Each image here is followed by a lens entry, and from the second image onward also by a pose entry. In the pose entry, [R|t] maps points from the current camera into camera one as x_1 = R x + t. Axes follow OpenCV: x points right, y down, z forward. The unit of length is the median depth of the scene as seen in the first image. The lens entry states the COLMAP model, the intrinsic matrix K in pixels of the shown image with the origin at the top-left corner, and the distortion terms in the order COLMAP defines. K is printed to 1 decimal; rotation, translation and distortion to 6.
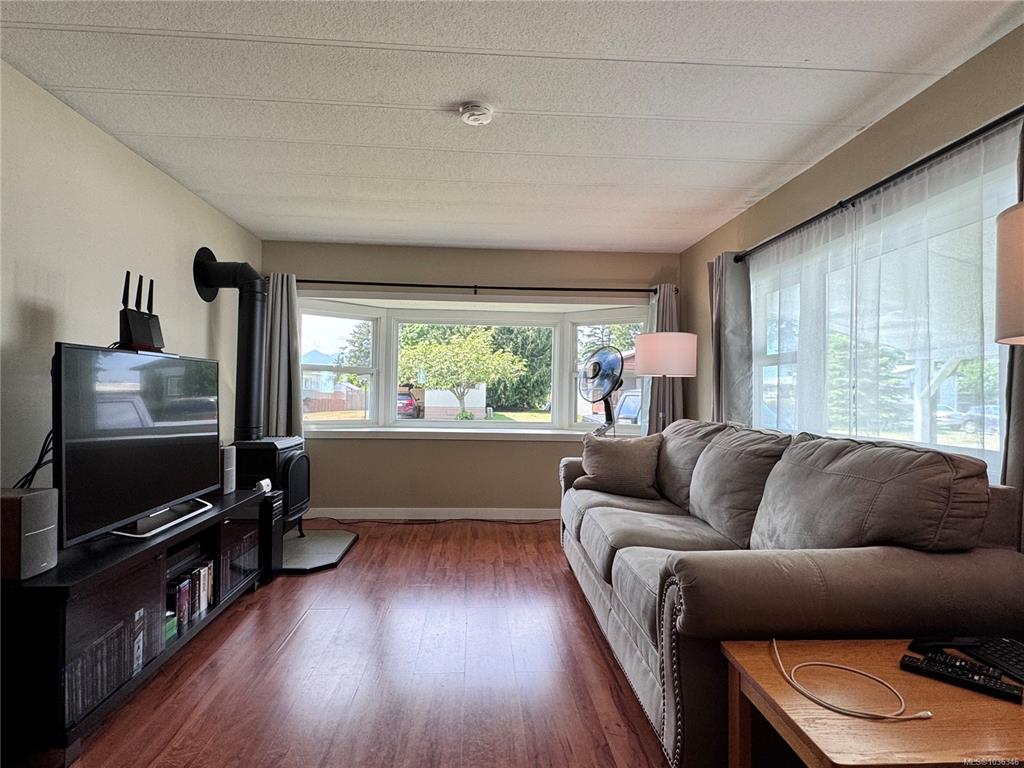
lens RADIAL K [[561.2, 0, 511.6], [0, 561.2, 385.3], [0, 0, 1]] dist [0.004543, 0.000531]
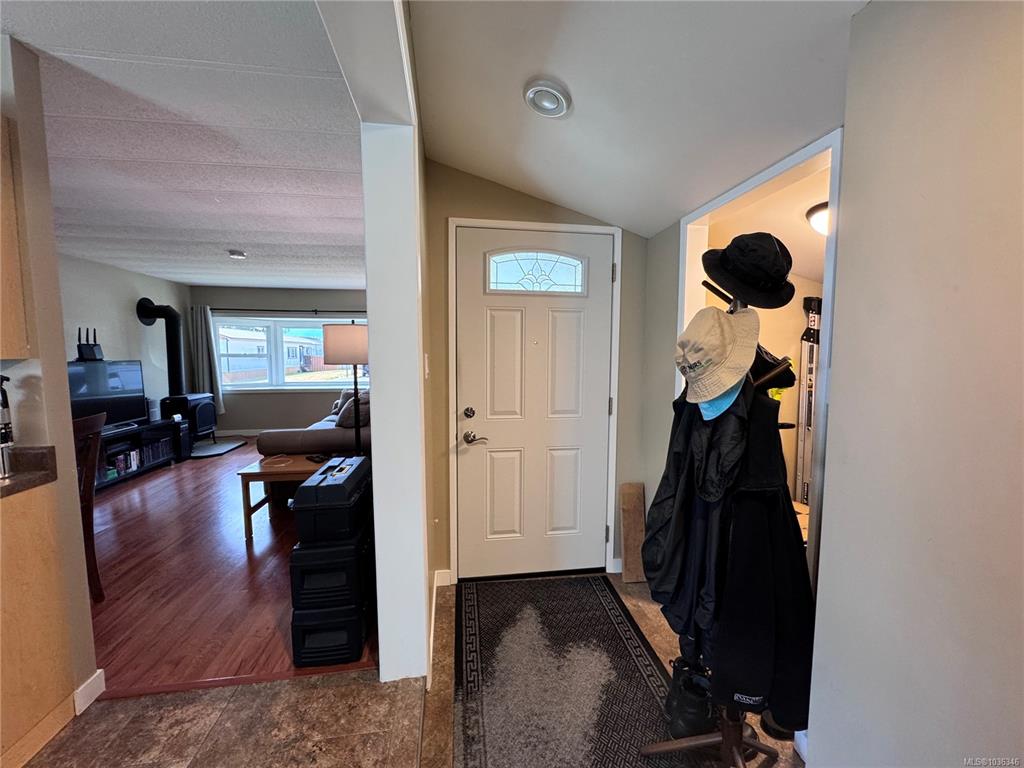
lens RADIAL K [[408.5, 0, 509.2], [0, 408.5, 386.2], [0, 0, 1]] dist [-0.000553, 0.000061]
pose [[0.997041, -0.016371, 0.075103, 0.640645], [0.009285, 0.995553, 0.093747, -0.065130], [-0.076304, -0.092772, 0.992759, -0.563098]]
